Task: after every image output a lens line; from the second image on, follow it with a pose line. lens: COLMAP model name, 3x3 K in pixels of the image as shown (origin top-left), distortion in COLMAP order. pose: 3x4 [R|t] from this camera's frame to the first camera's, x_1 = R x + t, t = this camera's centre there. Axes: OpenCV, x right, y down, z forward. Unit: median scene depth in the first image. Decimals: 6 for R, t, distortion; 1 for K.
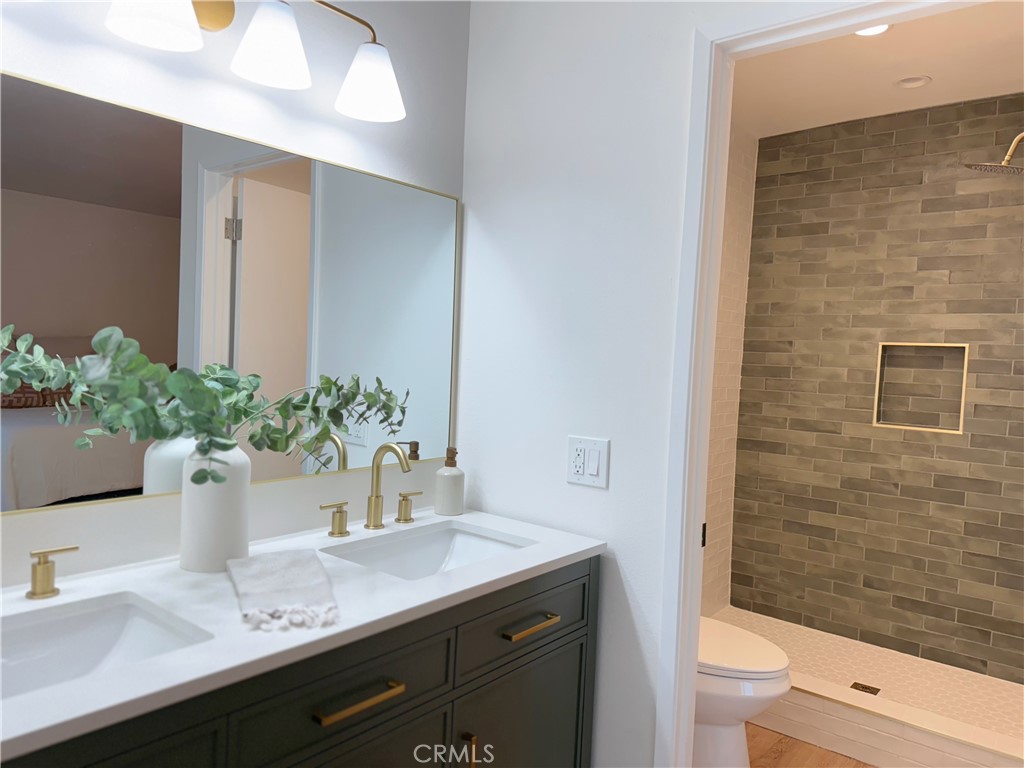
lens RADIAL K [[715.0, 0, 512.0], [0, 715.0, 384.0], [0, 0, 1]] dist [0.079557, -0.101176]
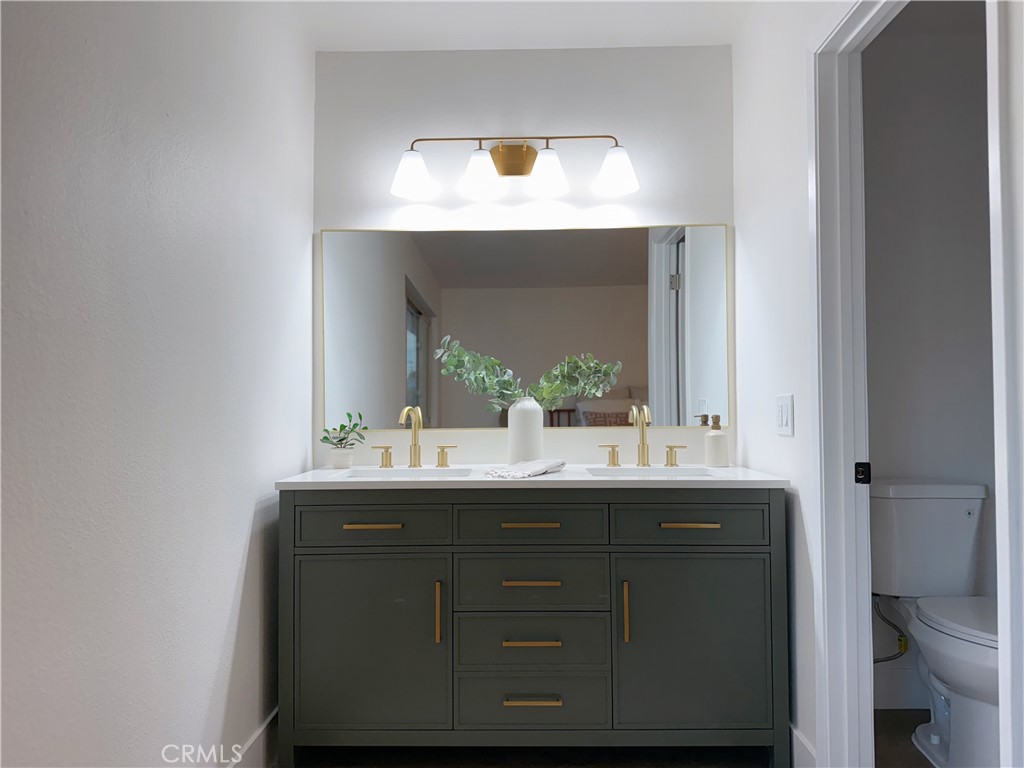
lens RADIAL K [[715.0, 0, 512.0], [0, 715.0, 384.0], [0, 0, 1]] dist [0.079557, -0.101176]
pose [[0.622749, -0.074280, -0.778888, 1.026779], [0.002905, 0.995696, -0.092634, 0.223152], [0.782416, 0.055425, 0.620285, -0.137137]]
